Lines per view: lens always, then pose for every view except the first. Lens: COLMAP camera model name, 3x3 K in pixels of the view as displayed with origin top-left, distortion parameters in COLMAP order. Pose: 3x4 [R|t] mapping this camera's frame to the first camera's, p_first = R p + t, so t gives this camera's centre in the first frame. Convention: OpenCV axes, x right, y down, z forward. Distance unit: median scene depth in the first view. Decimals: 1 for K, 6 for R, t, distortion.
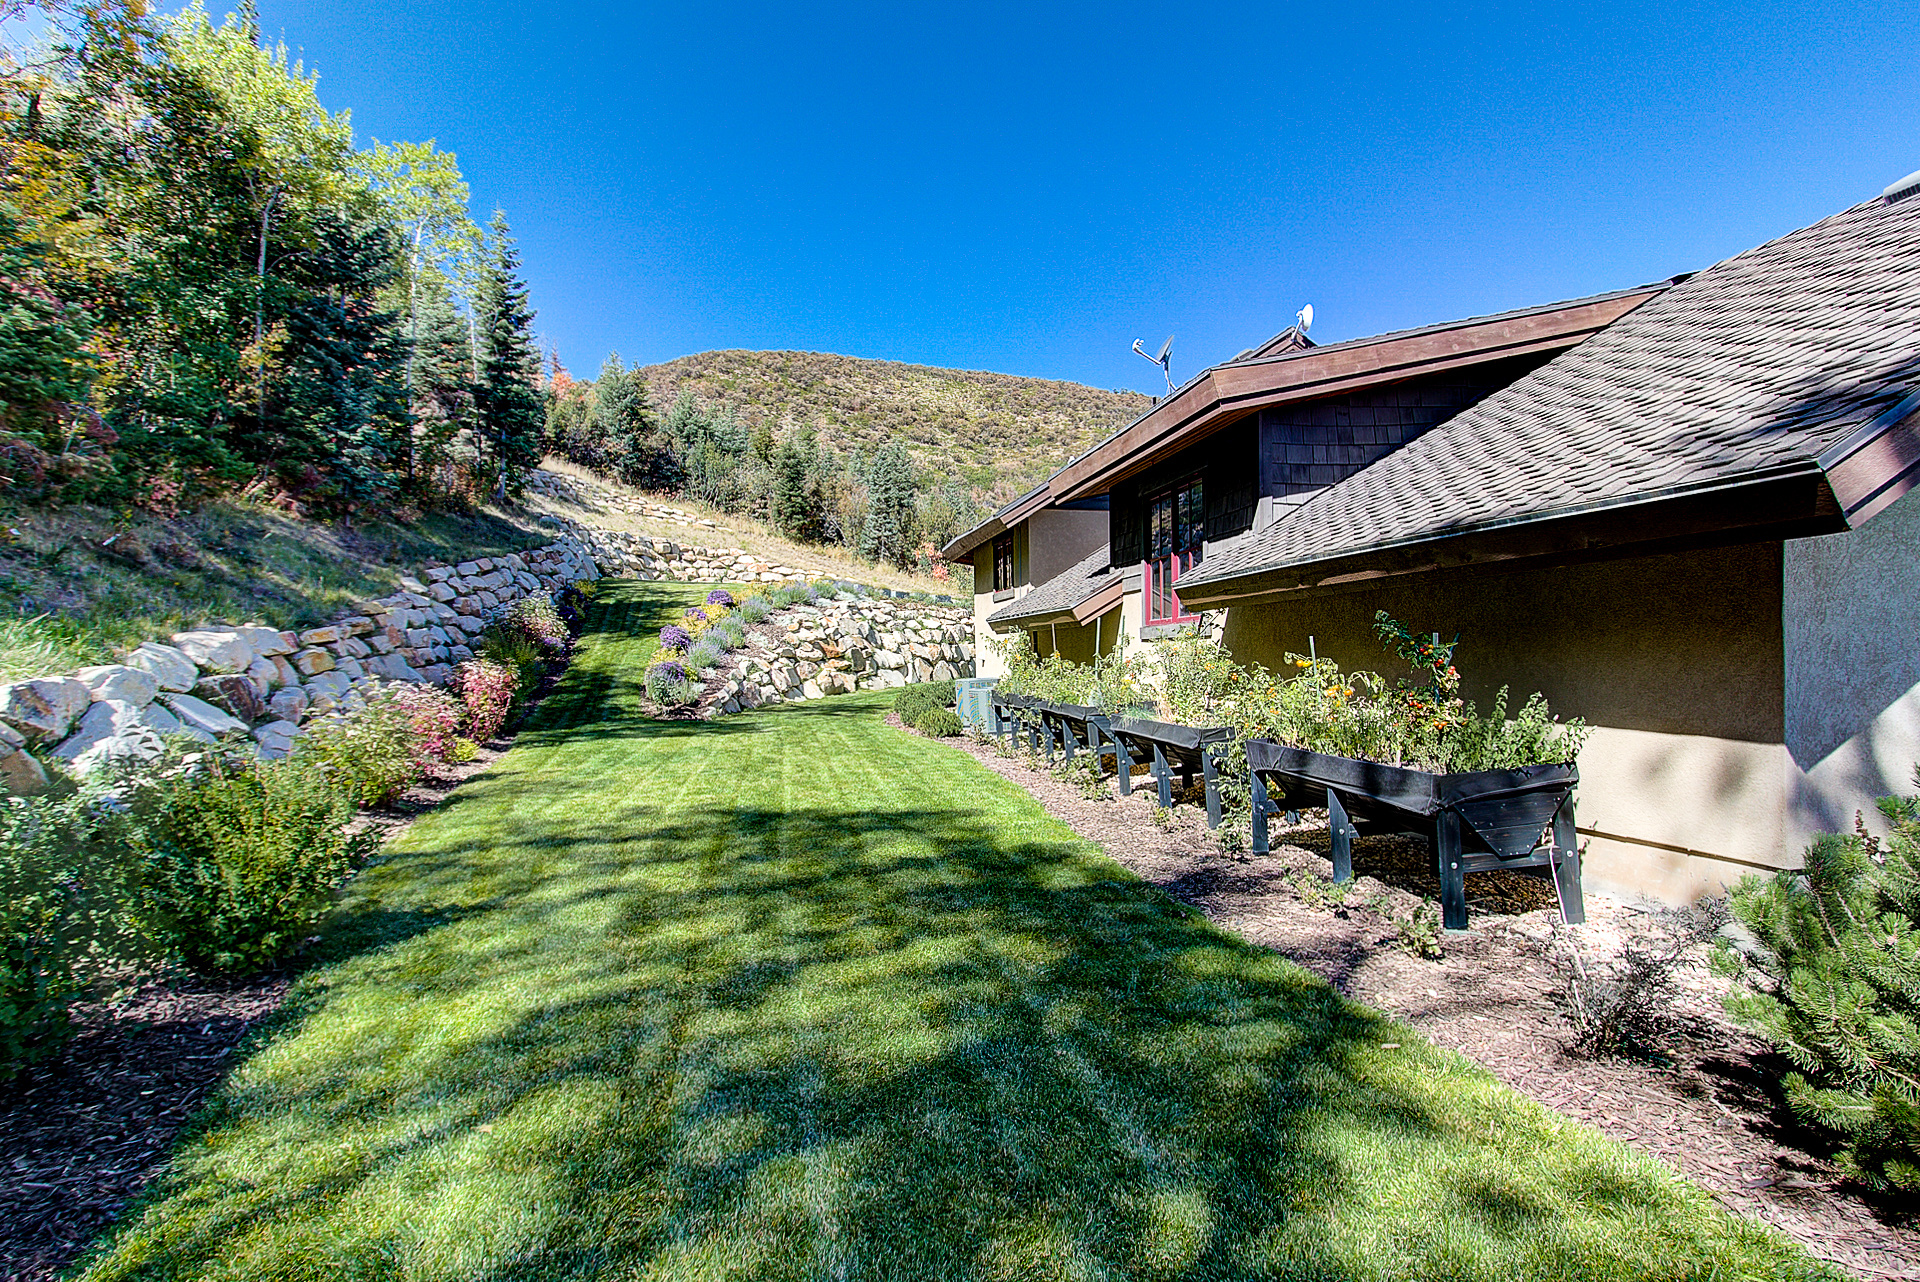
lens RADIAL K [[934.1, 0, 960.0], [0, 934.1, 641.0], [0, 0, 1]] dist [0.026676, 0.000298]
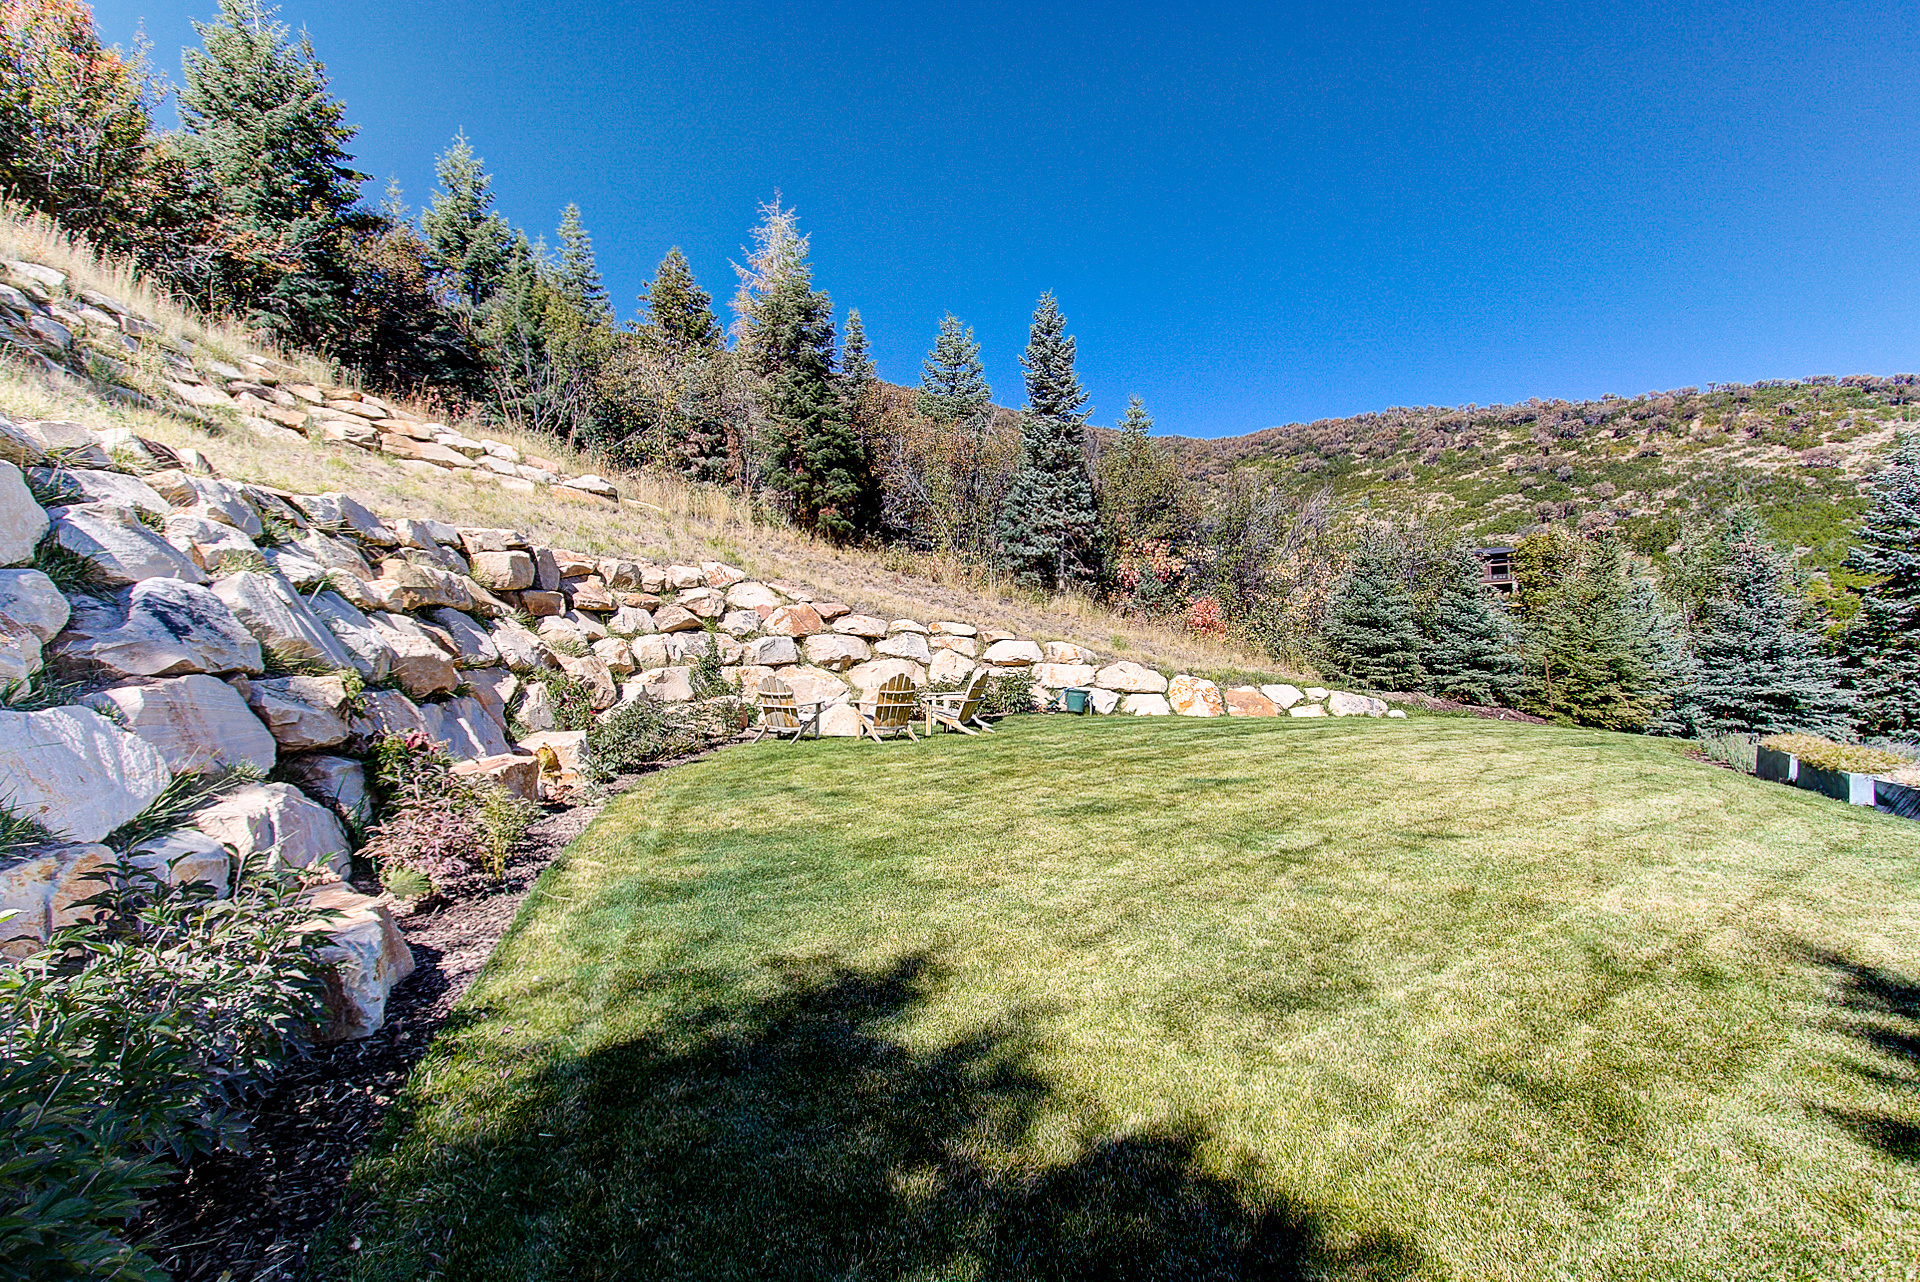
lens RADIAL K [[934.1, 0, 960.0], [0, 934.1, 641.0], [0, 0, 1]] dist [0.026676, 0.000298]
pose [[0.959063, -0.036459, 0.280838, -0.237084], [0.035607, 0.999333, 0.008136, -0.067589], [-0.280947, 0.002197, 0.959721, 0.632375]]
